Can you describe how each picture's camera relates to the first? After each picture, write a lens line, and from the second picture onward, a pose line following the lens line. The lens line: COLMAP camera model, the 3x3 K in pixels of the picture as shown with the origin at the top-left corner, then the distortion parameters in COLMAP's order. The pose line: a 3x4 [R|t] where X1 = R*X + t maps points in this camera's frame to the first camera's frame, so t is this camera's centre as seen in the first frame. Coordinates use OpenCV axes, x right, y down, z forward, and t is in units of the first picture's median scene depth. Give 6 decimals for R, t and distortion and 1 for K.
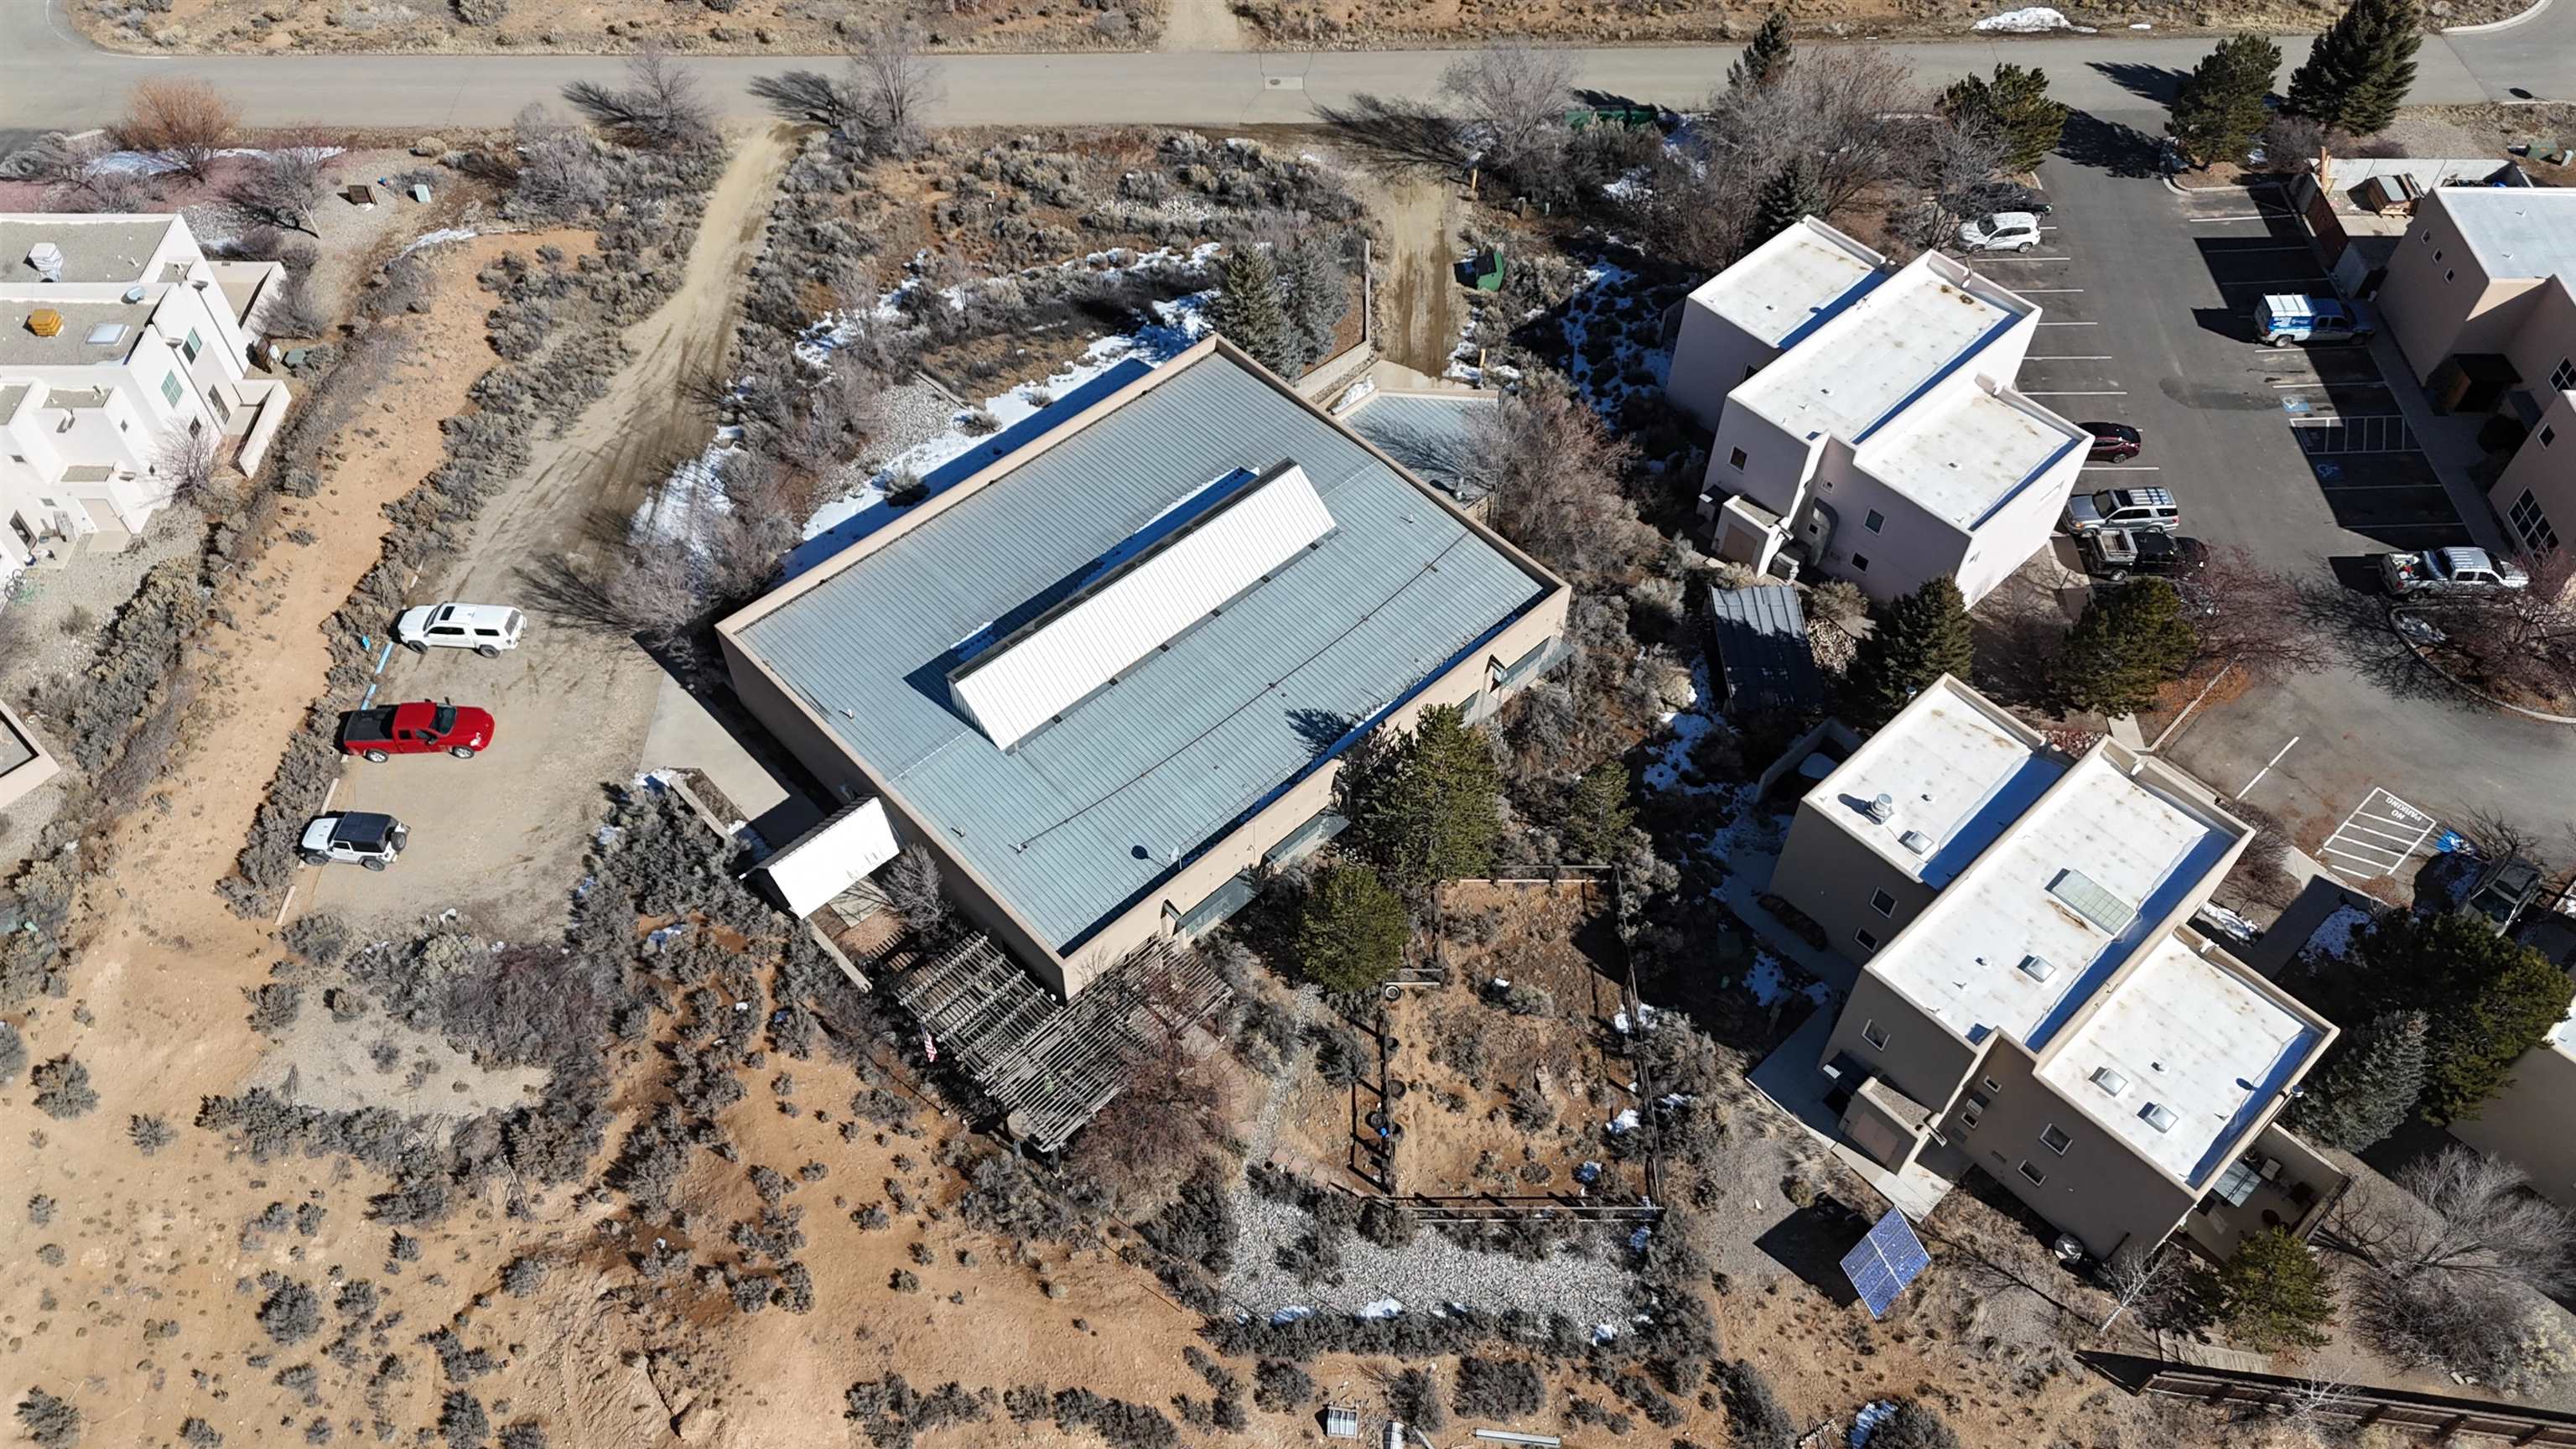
lens RADIAL K [[1835.5, 0, 1288.0], [0, 1835.5, 724.5], [0, 0, 1]] dist [0.044953, -0.040092]
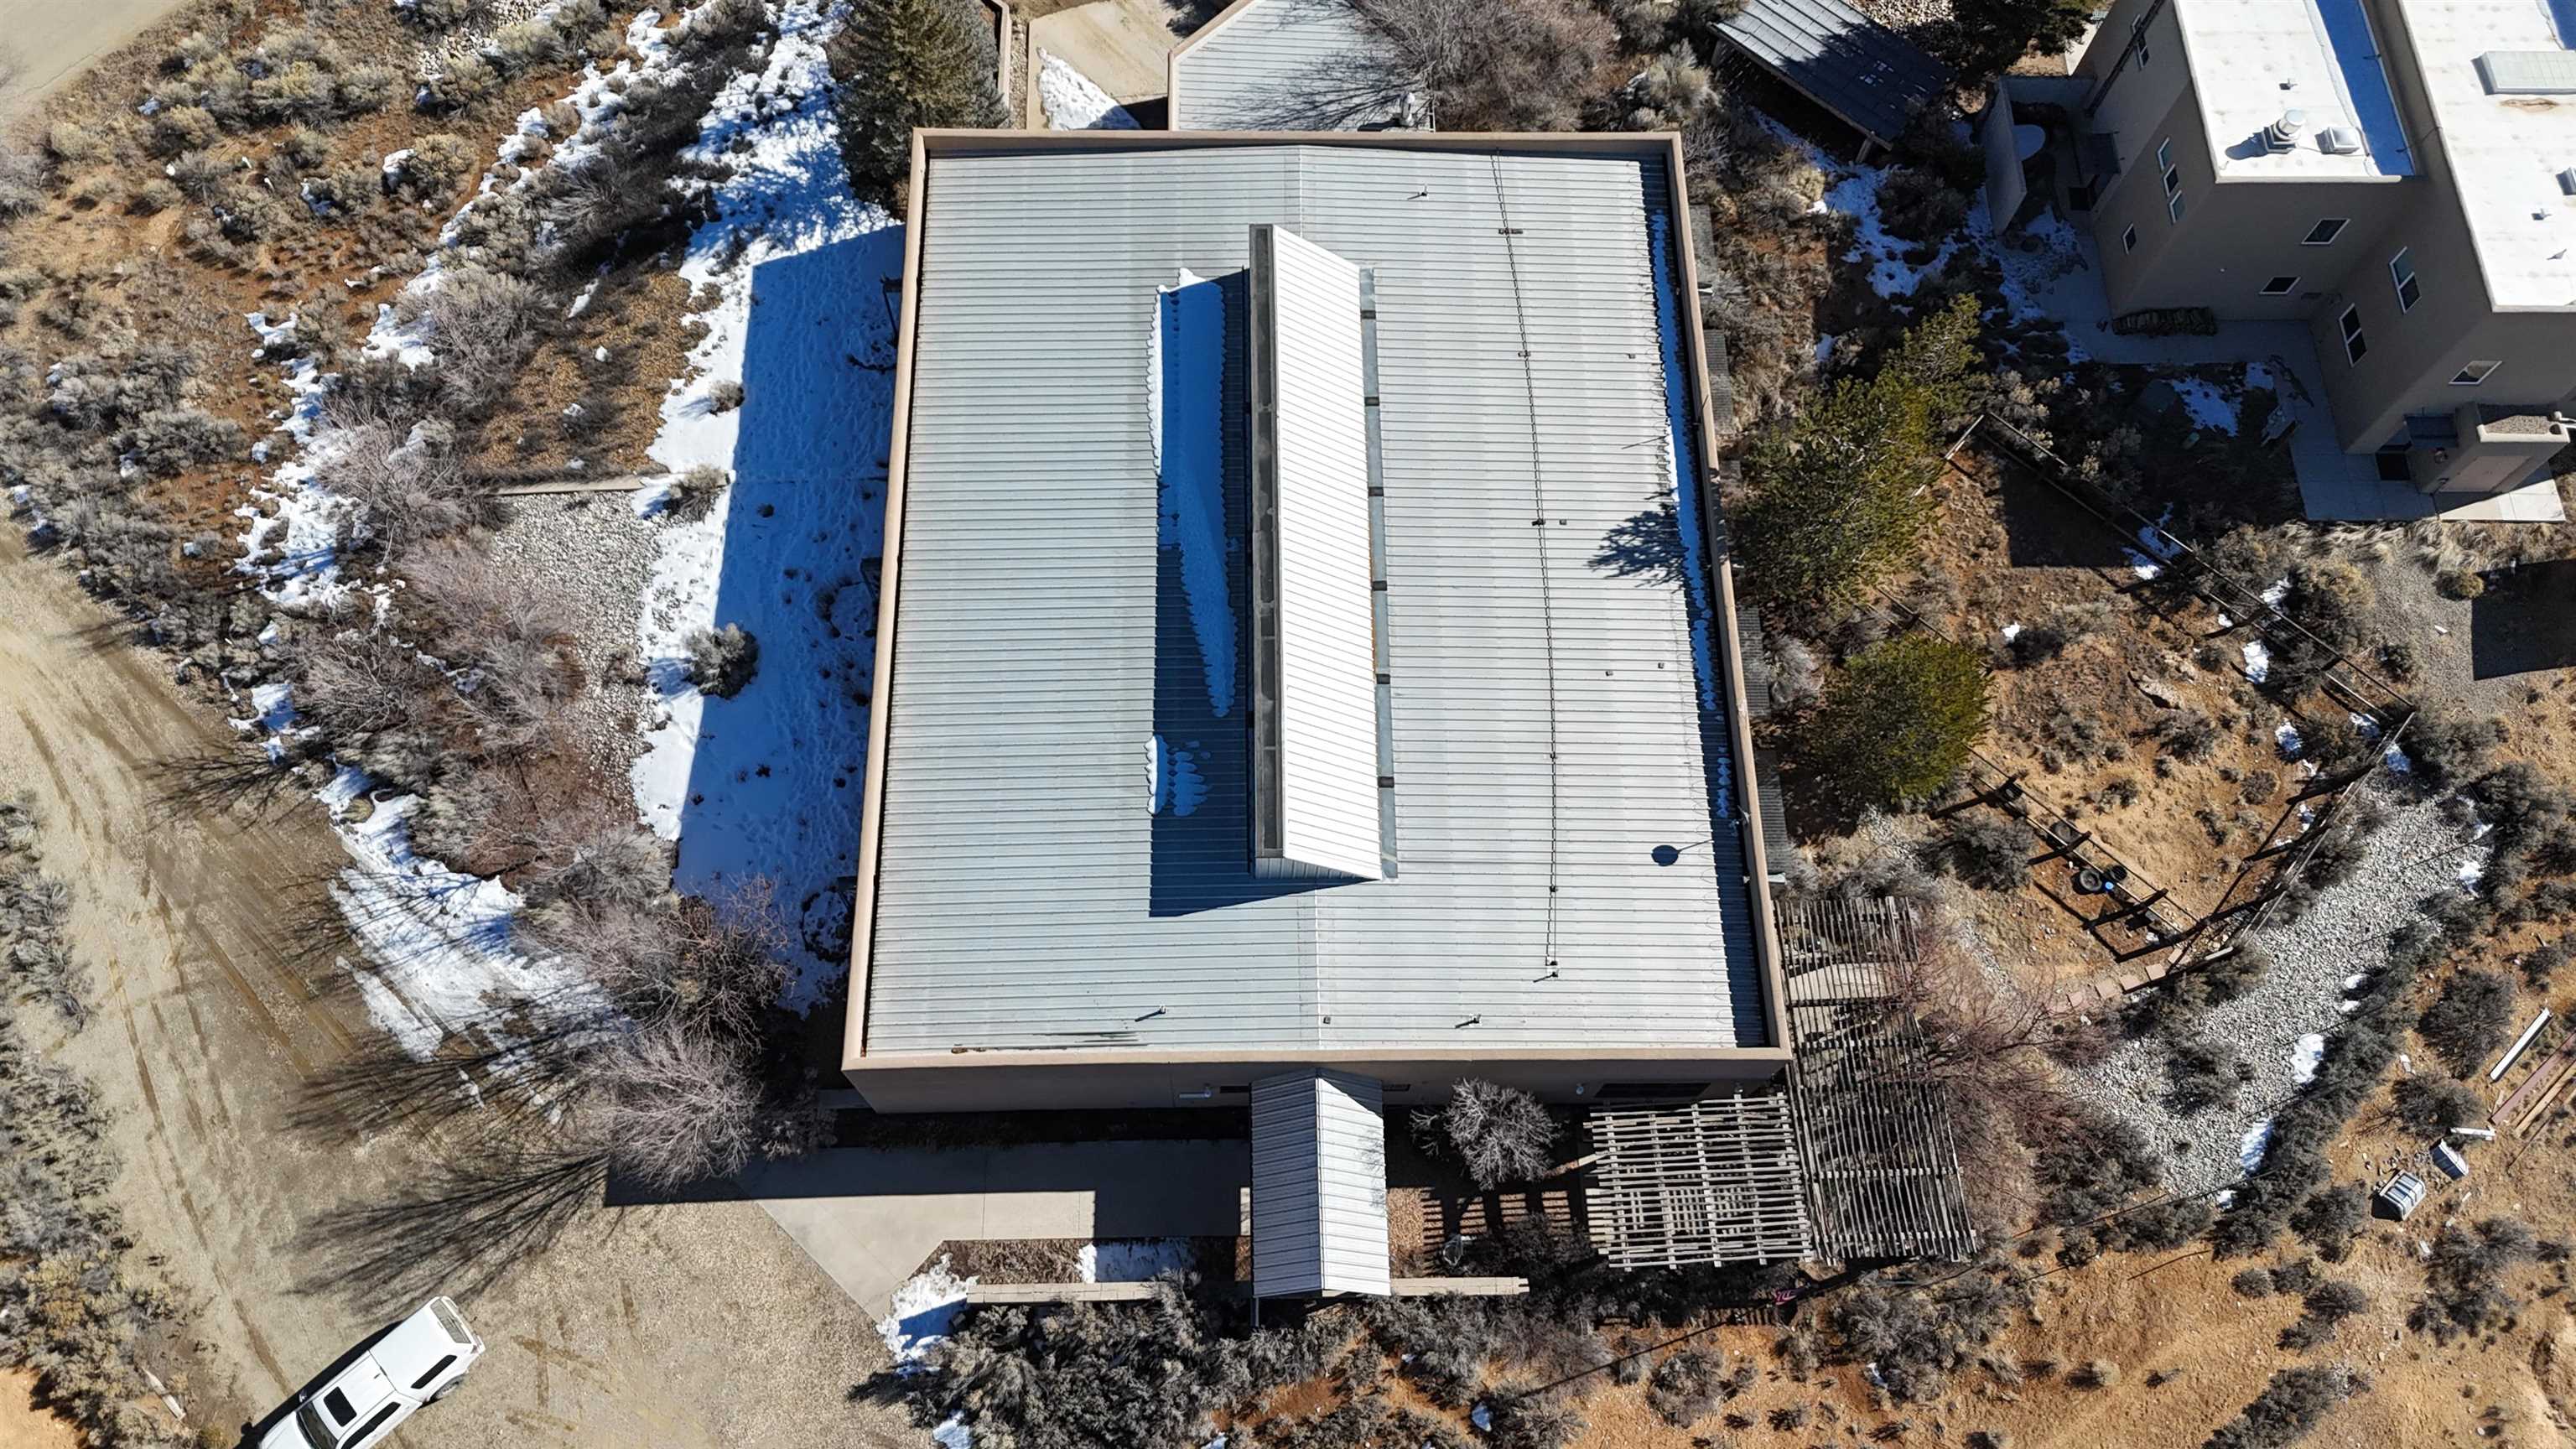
lens RADIAL K [[1835.5, 0, 1288.0], [0, 1835.5, 724.5], [0, 0, 1]] dist [0.044953, -0.040092]
pose [[0.677095, -0.679281, 0.283054, -0.335336], [0.566620, 0.726666, 0.388457, -0.302549], [-0.469557, -0.102638, 0.876916, 0.487484]]
